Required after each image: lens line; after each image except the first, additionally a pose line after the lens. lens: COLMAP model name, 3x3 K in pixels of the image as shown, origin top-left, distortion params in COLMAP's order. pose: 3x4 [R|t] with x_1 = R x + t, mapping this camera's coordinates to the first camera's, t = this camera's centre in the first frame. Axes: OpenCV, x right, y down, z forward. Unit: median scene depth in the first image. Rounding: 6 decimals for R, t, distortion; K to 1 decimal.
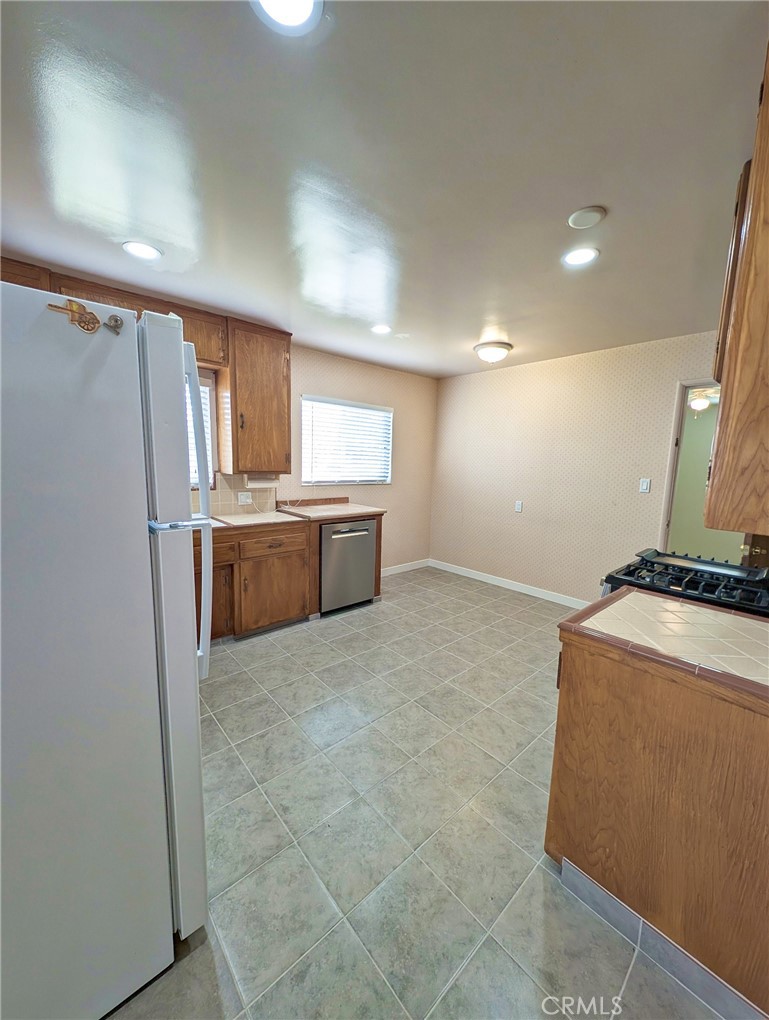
lens RADIAL K [[385.7, 0, 383.6], [0, 385.7, 514.8], [0, 0, 1]] dist [0.007956, -0.001964]
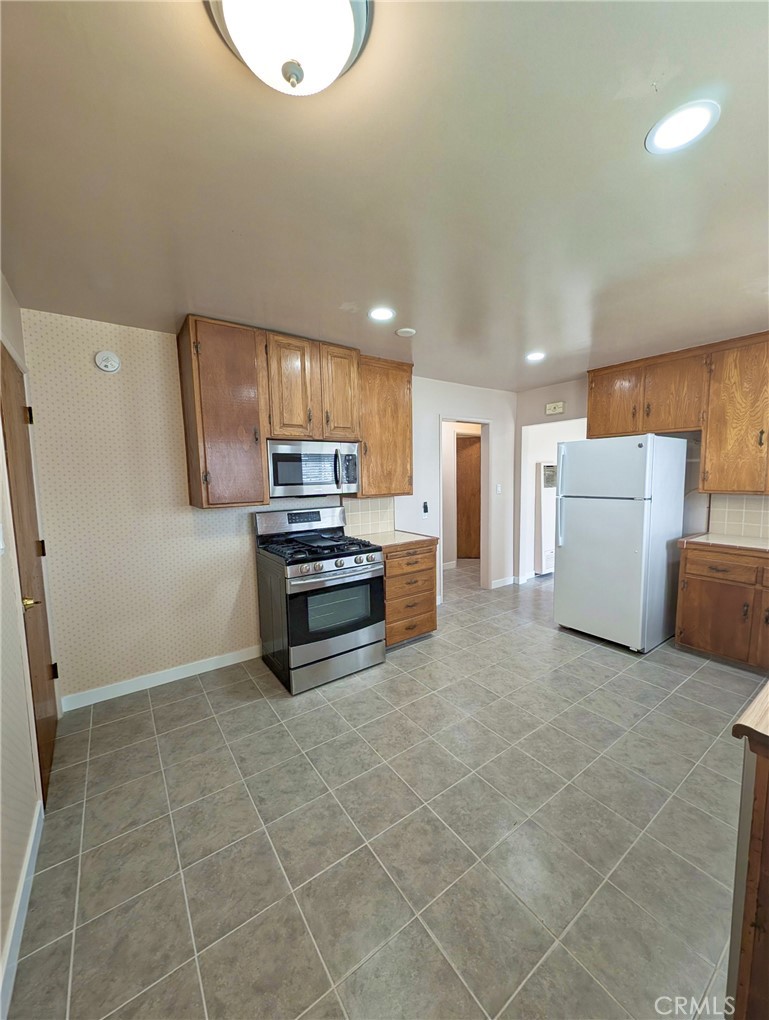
lens RADIAL K [[385.7, 0, 380.7], [0, 385.7, 507.6], [0, 0, 1]] dist [0.007956, -0.001964]
pose [[-0.993249, -0.018750, 0.114476, 0.222312], [0.007989, 0.973449, 0.228764, -0.222776], [-0.115726, 0.228134, -0.966728, 1.459620]]
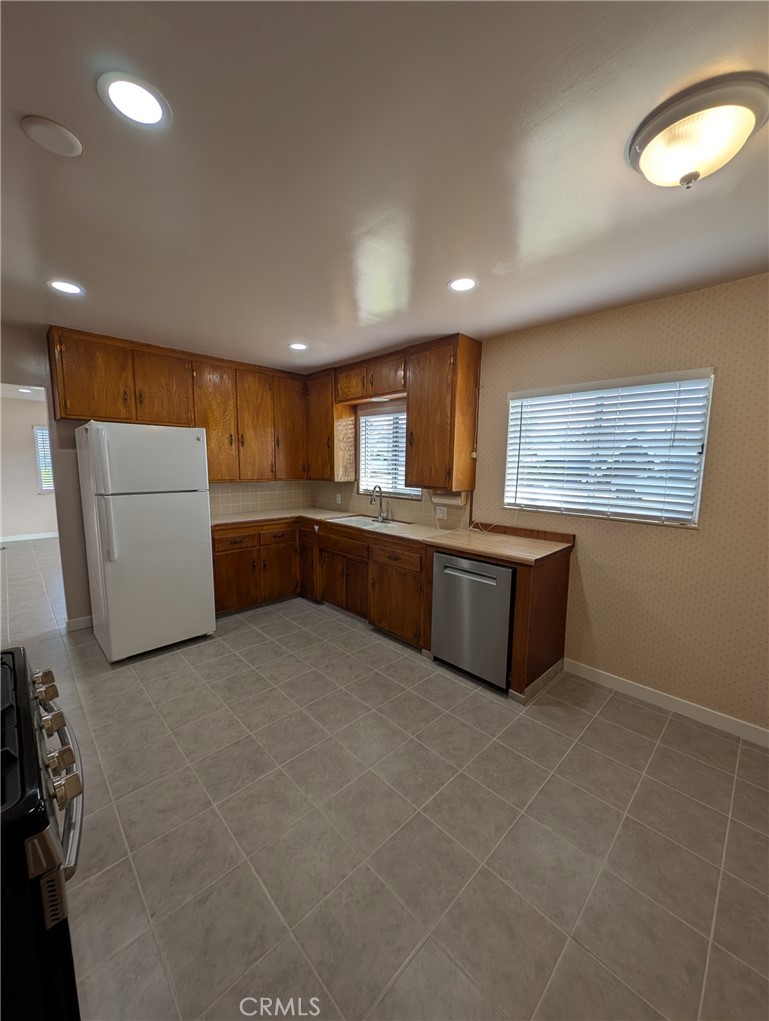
lens RADIAL K [[386.1, 0, 383.6], [0, 386.1, 512.9], [0, 0, 1]] dist [0.007956, -0.001964]
pose [[0.044743, 0.110319, -0.992889, 0.702869], [-0.147690, 0.983693, 0.102642, -0.136001], [0.988021, 0.142048, 0.060306, 0.870566]]
